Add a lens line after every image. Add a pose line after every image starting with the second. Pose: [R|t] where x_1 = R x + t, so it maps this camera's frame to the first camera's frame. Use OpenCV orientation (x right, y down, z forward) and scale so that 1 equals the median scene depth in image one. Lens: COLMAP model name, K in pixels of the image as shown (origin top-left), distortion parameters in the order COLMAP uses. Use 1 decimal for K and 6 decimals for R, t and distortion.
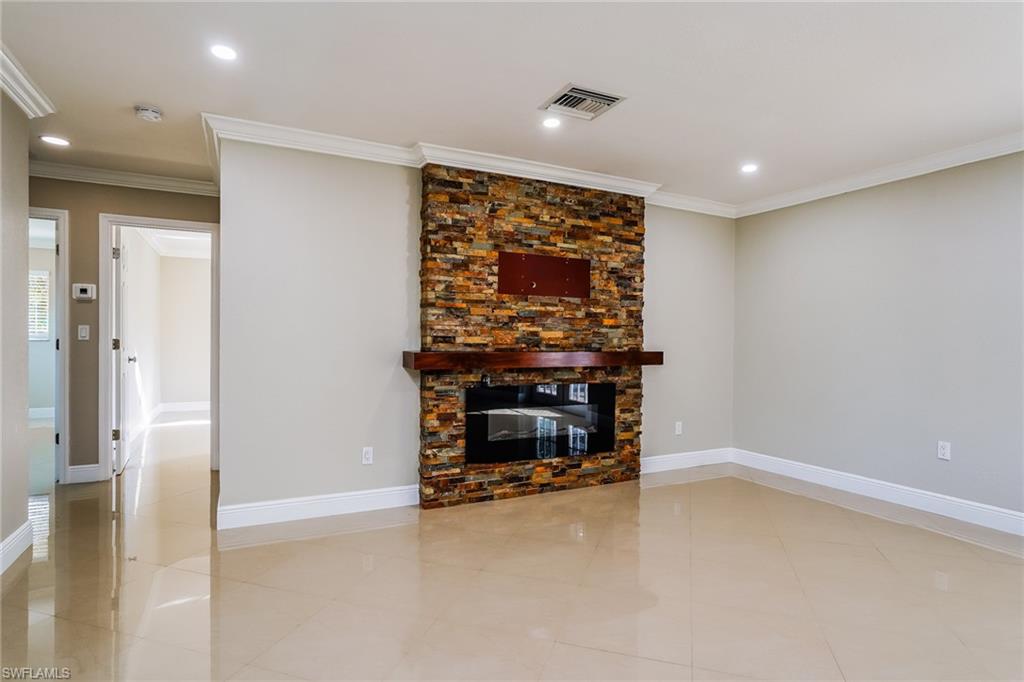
lens RADIAL K [[545.2, 0, 511.8], [0, 545.2, 345.0], [0, 0, 1]] dist [-0.004267, 0.003105]
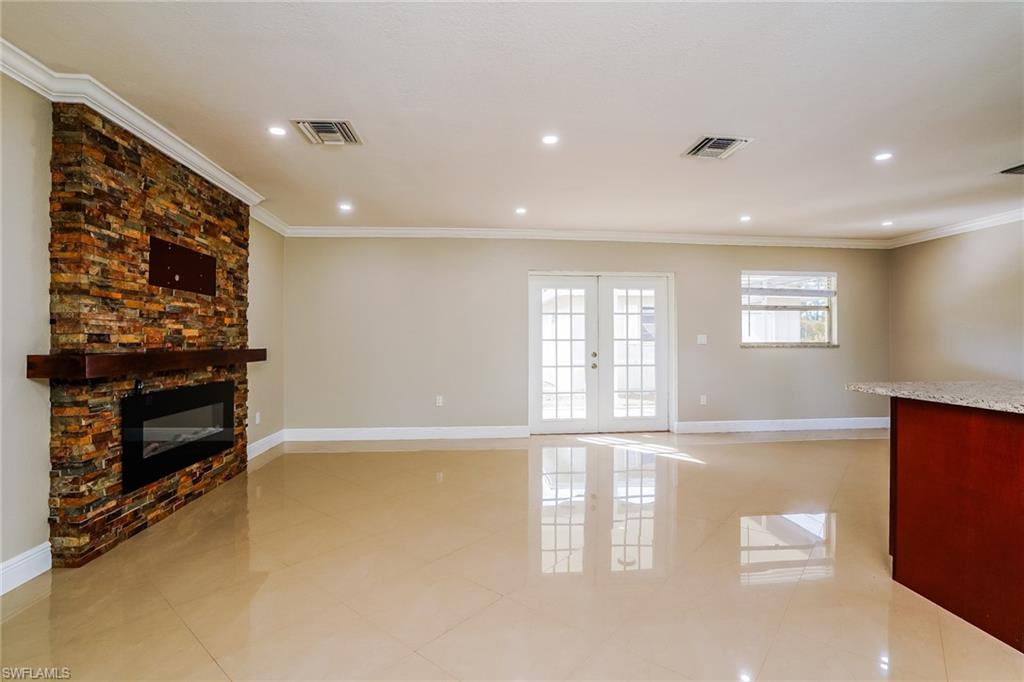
lens RADIAL K [[476.7, 0, 506.2], [0, 476.7, 337.7], [0, 0, 1]] dist [-0.001854, 0.001401]
pose [[0.393145, -0.001300, 0.919475, -0.496967], [0.011056, 0.999933, -0.003314, -0.002067], [-0.919410, 0.011468, 0.393134, 0.193170]]
